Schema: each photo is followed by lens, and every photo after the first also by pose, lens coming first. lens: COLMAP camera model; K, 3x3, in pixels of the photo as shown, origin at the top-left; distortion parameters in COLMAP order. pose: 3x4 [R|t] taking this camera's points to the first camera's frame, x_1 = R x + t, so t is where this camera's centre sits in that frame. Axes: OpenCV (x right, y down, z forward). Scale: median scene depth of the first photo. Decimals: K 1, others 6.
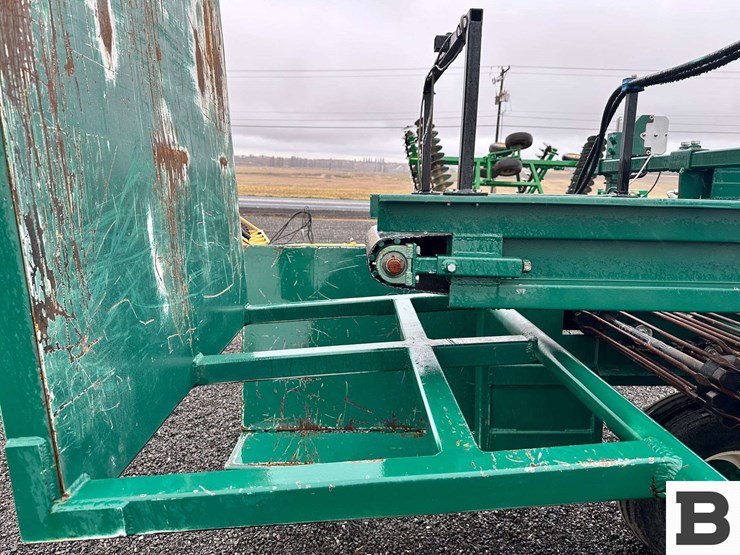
lens RADIAL K [[512.2, 0, 370.0], [0, 512.2, 292.7], [0, 0, 1]] dist [0.000399, -0.001664]
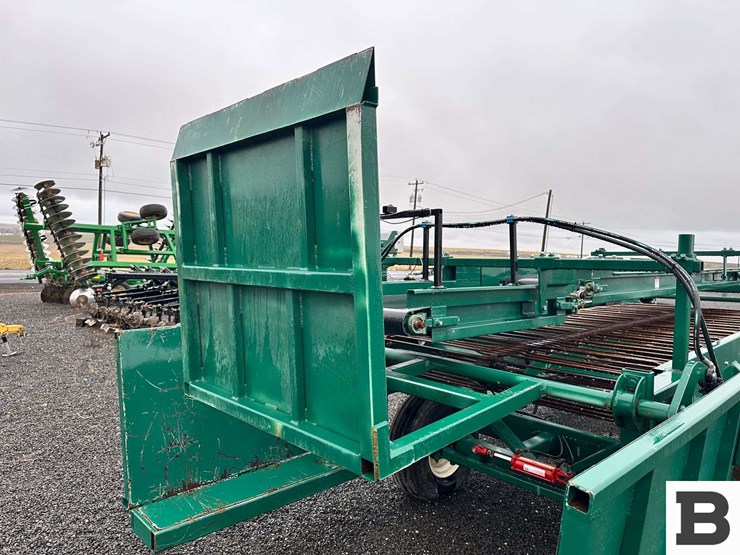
lens RADIAL K [[511.9, 0, 370.0], [0, 511.9, 277.5], [0, 0, 1]] dist [0.002054, -0.002021]
pose [[0.739126, -0.025671, 0.673078, -0.087272], [0.128775, 0.986227, -0.103797, -0.002958], [-0.661143, 0.163395, 0.732251, -0.022423]]
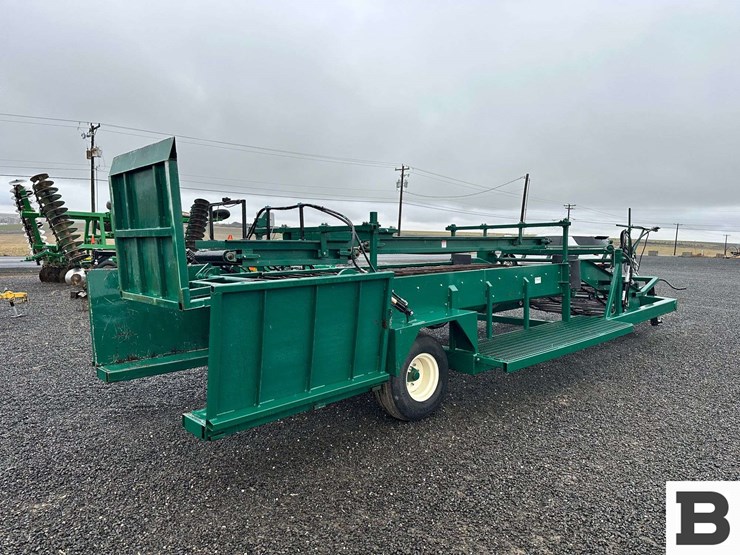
lens RADIAL K [[500.0, 0, 370.0], [0, 500.0, 277.5], [0, 0, 1]] dist [0.005734, -0.000272]
pose [[0.729098, -0.057418, 0.681997, -0.113948], [0.143631, 0.987121, -0.070444, 0.033493], [-0.669168, 0.149317, 0.727955, -0.159076]]
